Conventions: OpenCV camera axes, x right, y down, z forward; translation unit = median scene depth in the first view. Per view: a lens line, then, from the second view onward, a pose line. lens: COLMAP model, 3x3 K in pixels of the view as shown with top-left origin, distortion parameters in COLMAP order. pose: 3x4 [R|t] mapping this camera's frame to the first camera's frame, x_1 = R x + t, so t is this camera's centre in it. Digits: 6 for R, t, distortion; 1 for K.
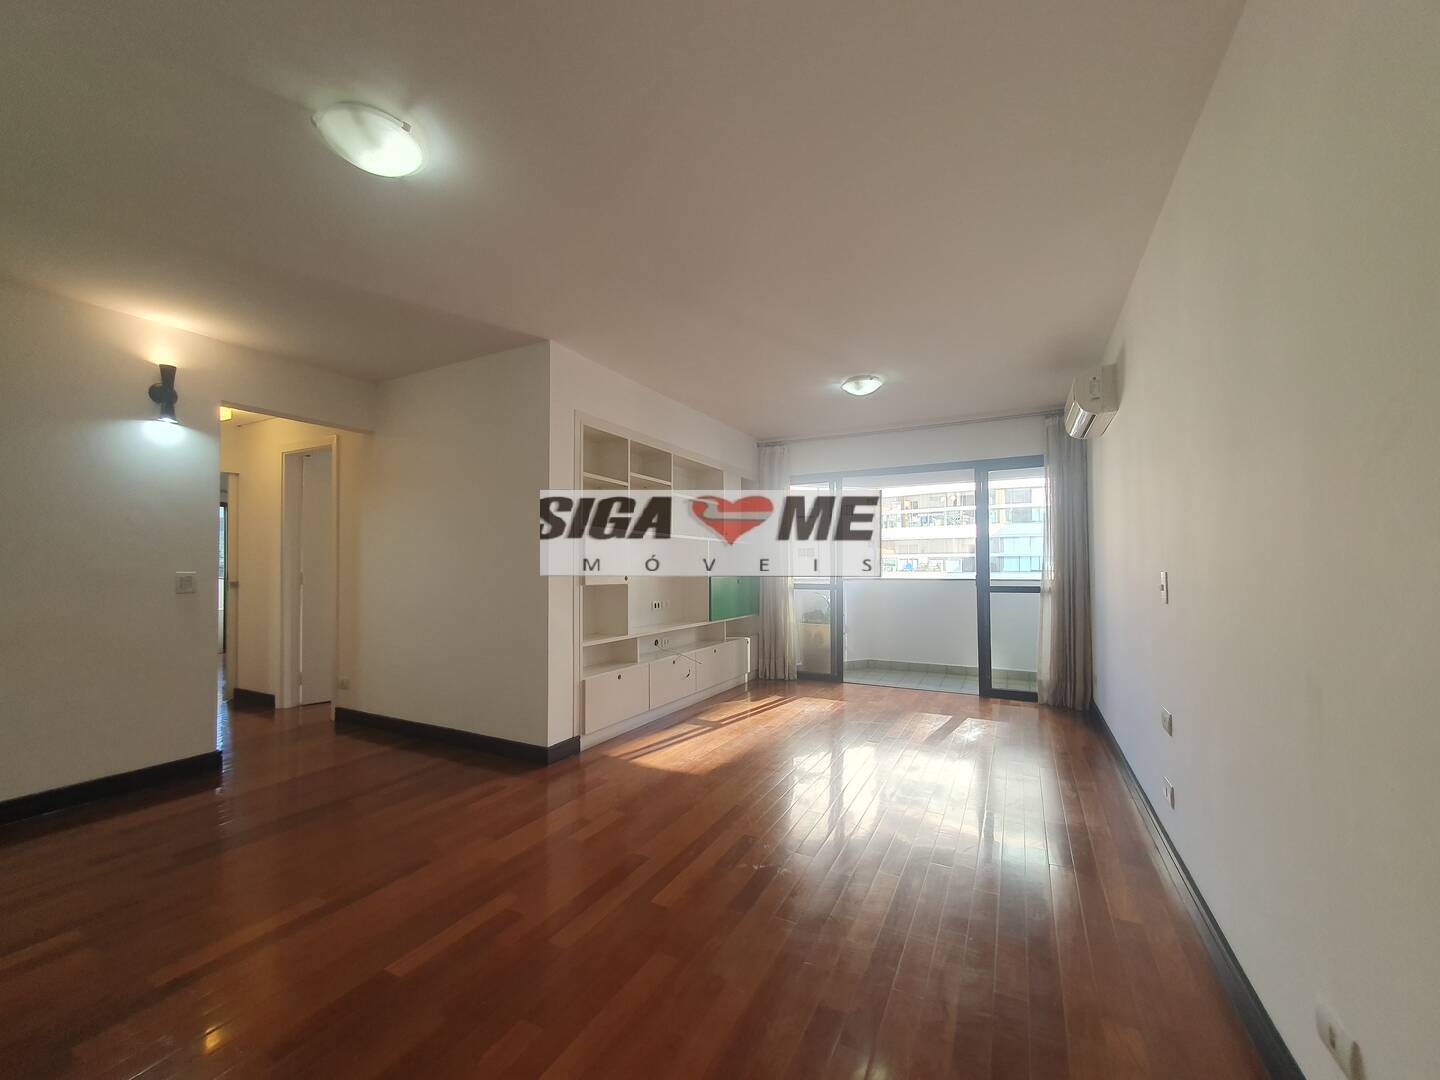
lens RADIAL K [[568.6, 0, 718.5], [0, 568.6, 552.7], [0, 0, 1]] dist [0.008129, -0.001482]
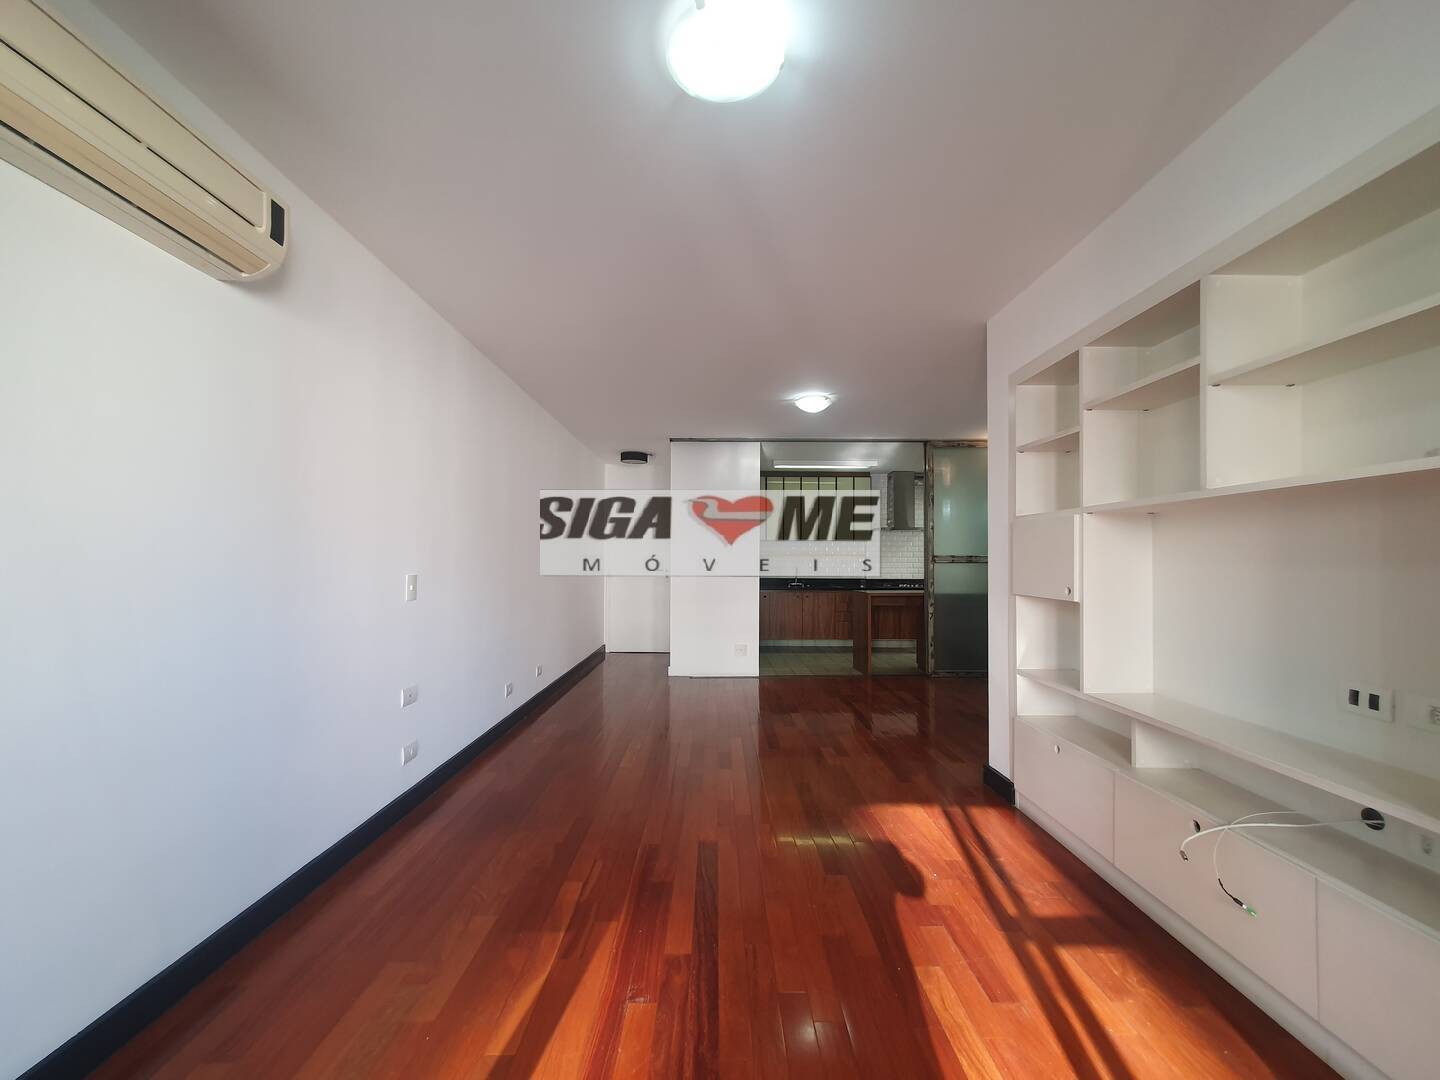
lens RADIAL K [[568.6, 0, 719.5], [0, 568.6, 554.2], [0, 0, 1]] dist [0.008129, -0.001482]
pose [[-0.882982, -0.006200, -0.469366, 0.369821], [0.011275, 0.999344, -0.034411, 0.019292], [0.469272, -0.035677, -0.882333, 1.148757]]
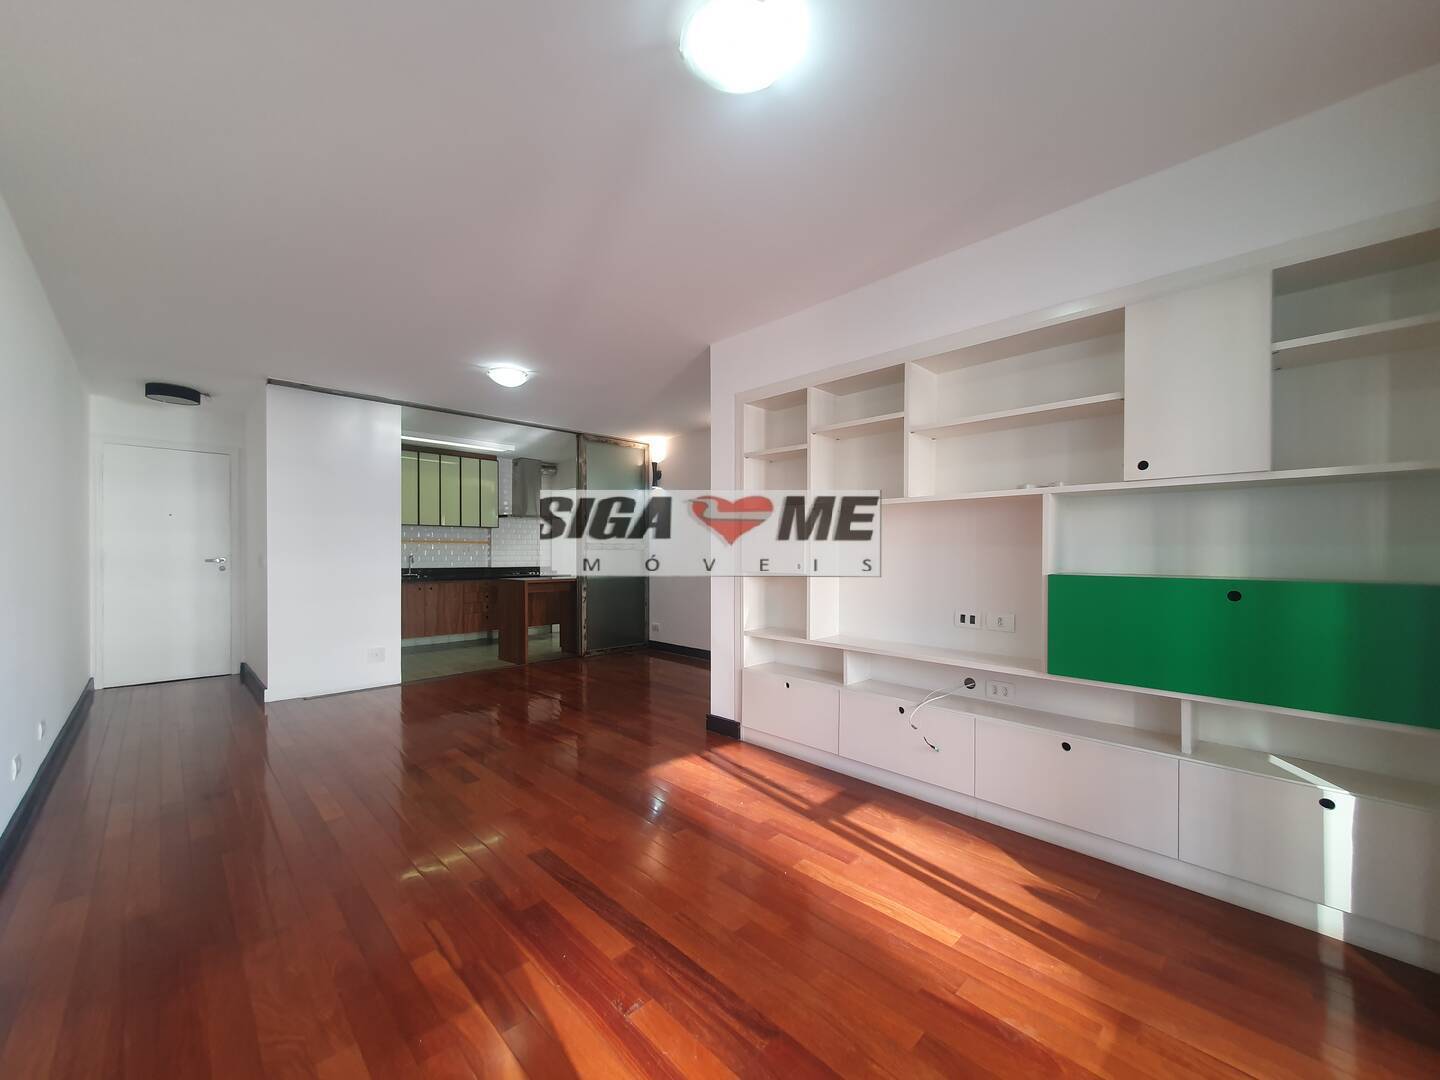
lens RADIAL K [[568.6, 0, 719.5], [0, 568.6, 553.2], [0, 0, 1]] dist [0.008129, -0.001482]
pose [[-0.310491, 0.002237, -0.950574, 0.532937], [0.023958, 0.999698, -0.005473, 0.023903], [0.950274, -0.024473, -0.310451, 0.969474]]
